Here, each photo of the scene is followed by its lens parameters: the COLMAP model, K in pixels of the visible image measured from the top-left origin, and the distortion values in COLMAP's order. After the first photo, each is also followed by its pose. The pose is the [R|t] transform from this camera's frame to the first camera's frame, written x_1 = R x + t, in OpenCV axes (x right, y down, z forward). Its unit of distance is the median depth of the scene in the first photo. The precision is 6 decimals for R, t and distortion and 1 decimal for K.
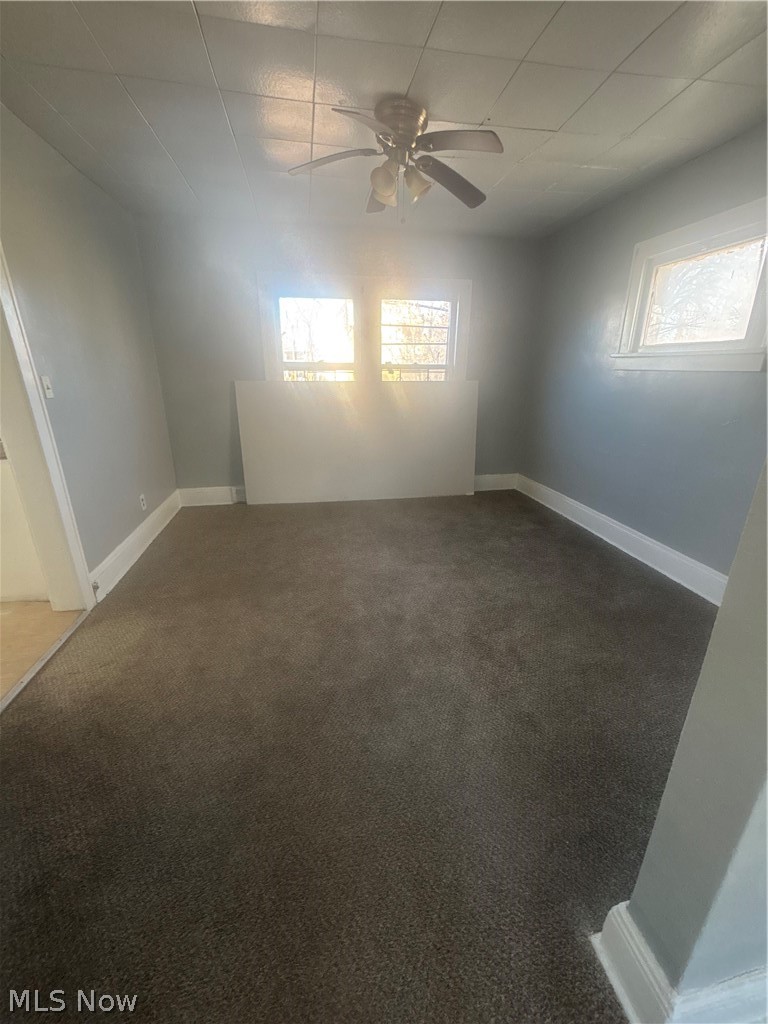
lens RADIAL K [[407.3, 0, 384.0], [0, 407.3, 512.0], [0, 0, 1]] dist [0.001875, 0.000148]
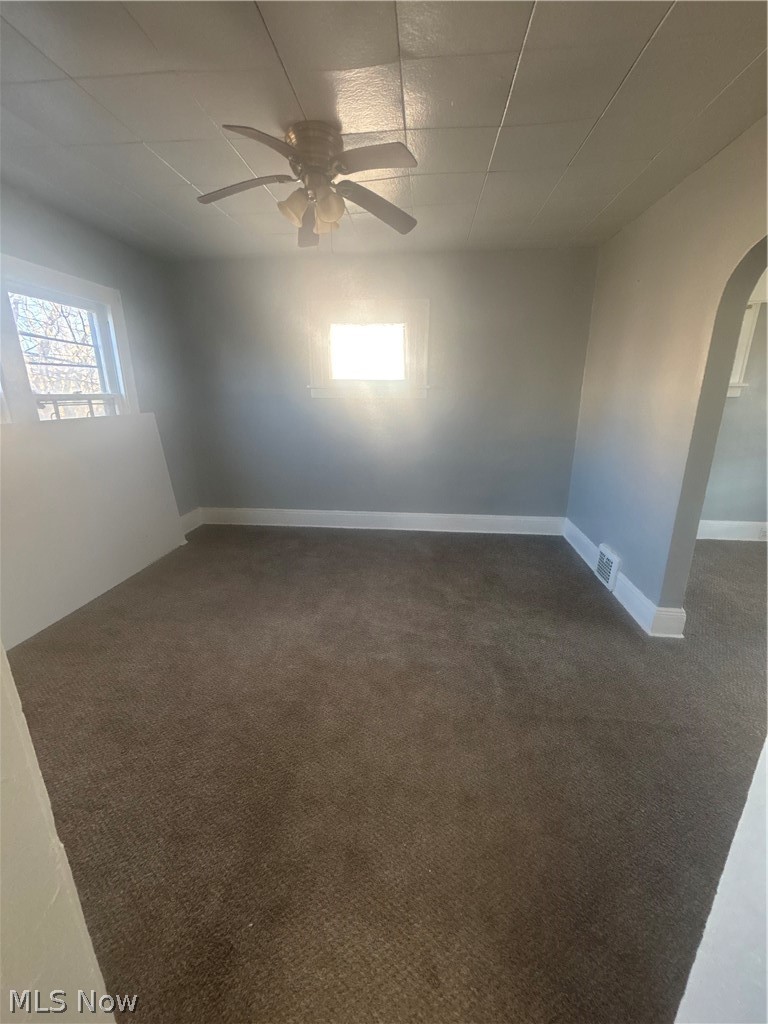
lens RADIAL K [[406.9, 0, 384.0], [0, 406.9, 512.0], [0, 0, 1]] dist [0.001185, 0.000401]
pose [[0.290093, -0.279021, 0.915420, -0.793987], [0.322270, 0.929167, 0.181085, -0.230519], [-0.901104, 0.242481, 0.359464, 0.566029]]
